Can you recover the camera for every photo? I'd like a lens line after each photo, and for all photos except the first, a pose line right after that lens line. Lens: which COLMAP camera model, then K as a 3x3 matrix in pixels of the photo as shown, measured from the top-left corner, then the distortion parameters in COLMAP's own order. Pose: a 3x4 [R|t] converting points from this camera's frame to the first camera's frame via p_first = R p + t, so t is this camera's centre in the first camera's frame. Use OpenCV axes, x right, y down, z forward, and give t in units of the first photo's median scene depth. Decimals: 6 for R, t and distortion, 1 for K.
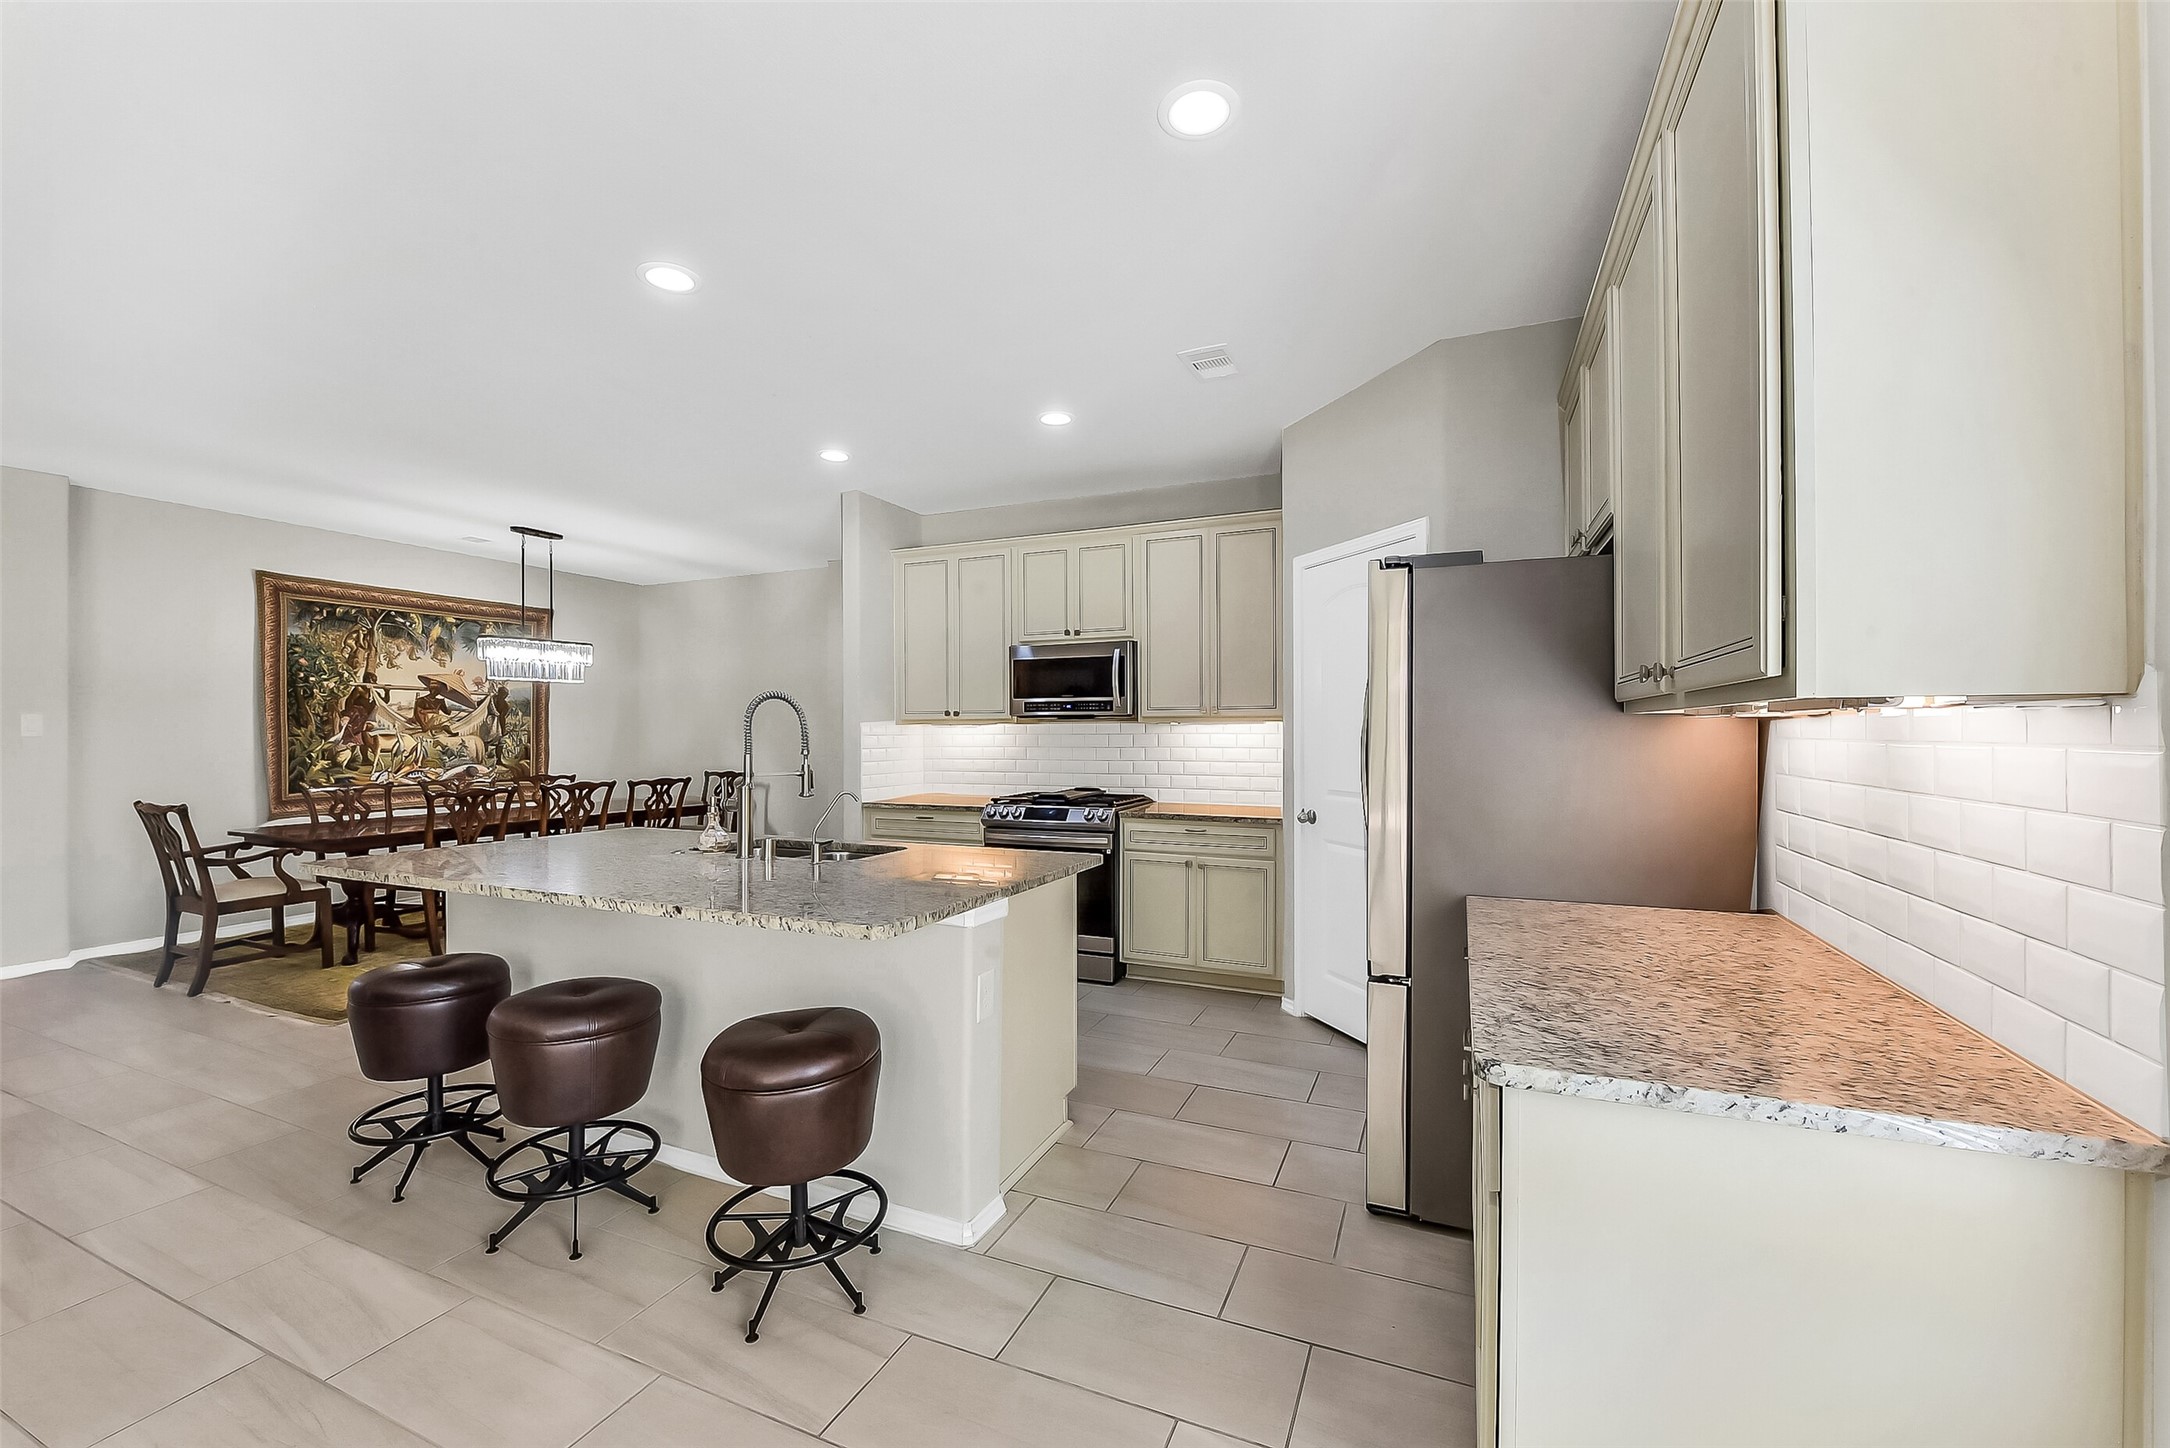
lens RADIAL K [[866.7, 0, 1082.1], [0, 866.7, 733.0], [0, 0, 1]] dist [-0.006918, -0.002592]
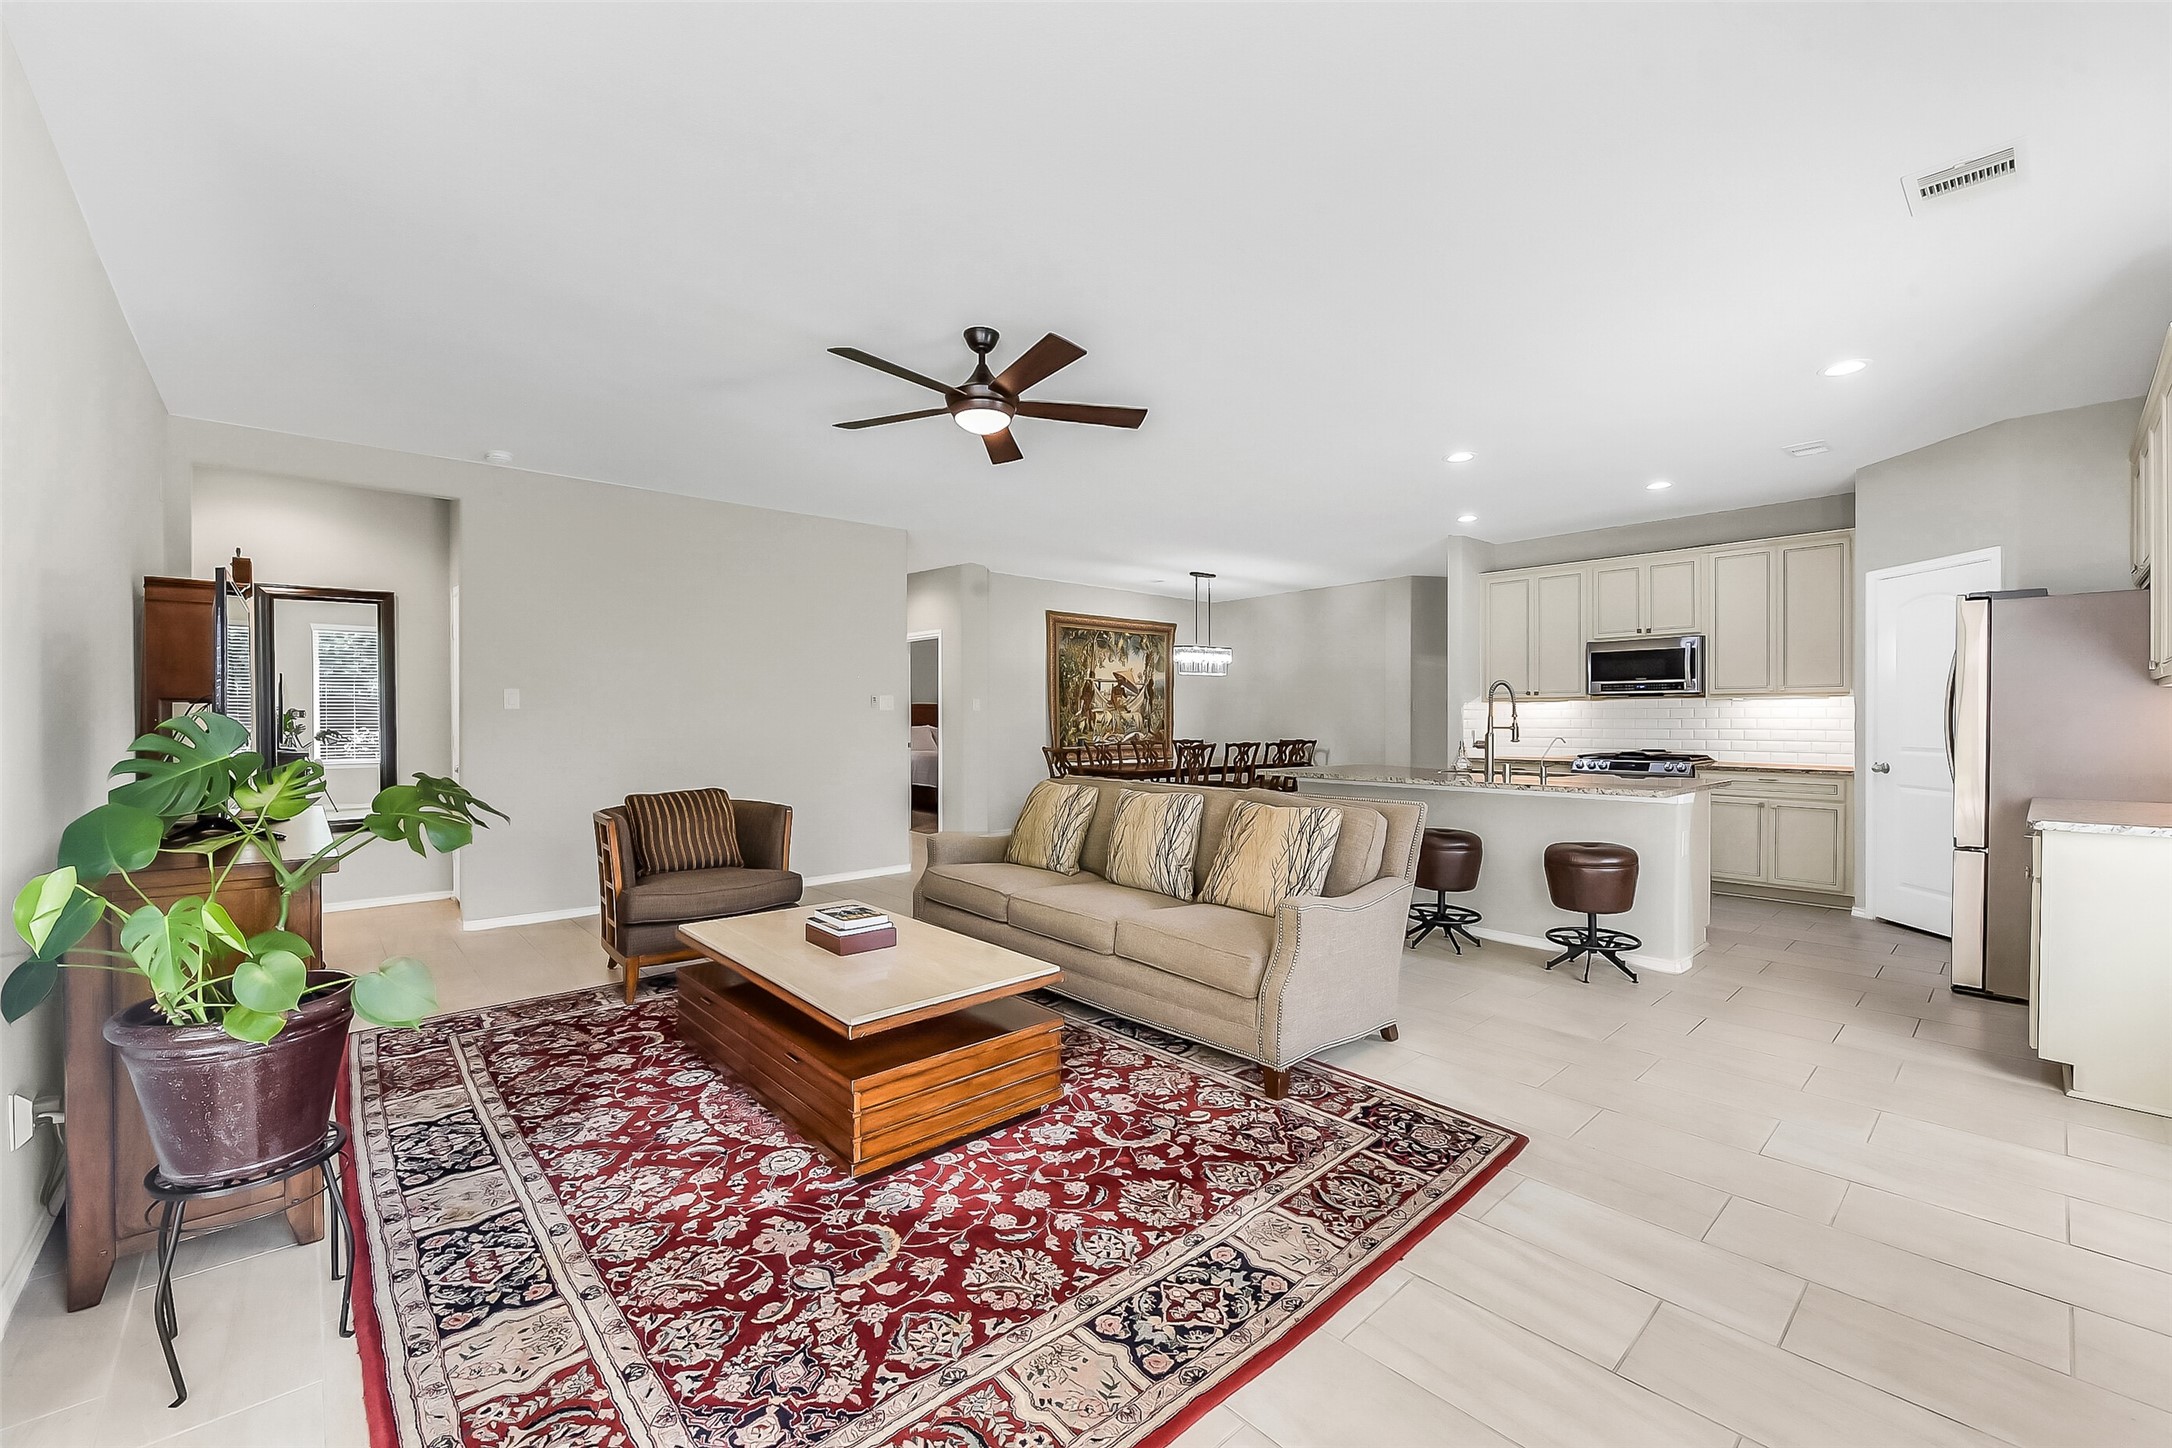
lens RADIAL K [[867.5, 0, 1088.9], [0, 867.5, 723.6], [0, 0, 1]] dist [-0.006918, -0.002592]
pose [[0.907728, 0.003849, -0.419541, -0.178890], [-0.000302, 0.999964, 0.008519, 0.011139], [0.419558, -0.007606, 0.907697, -0.438308]]
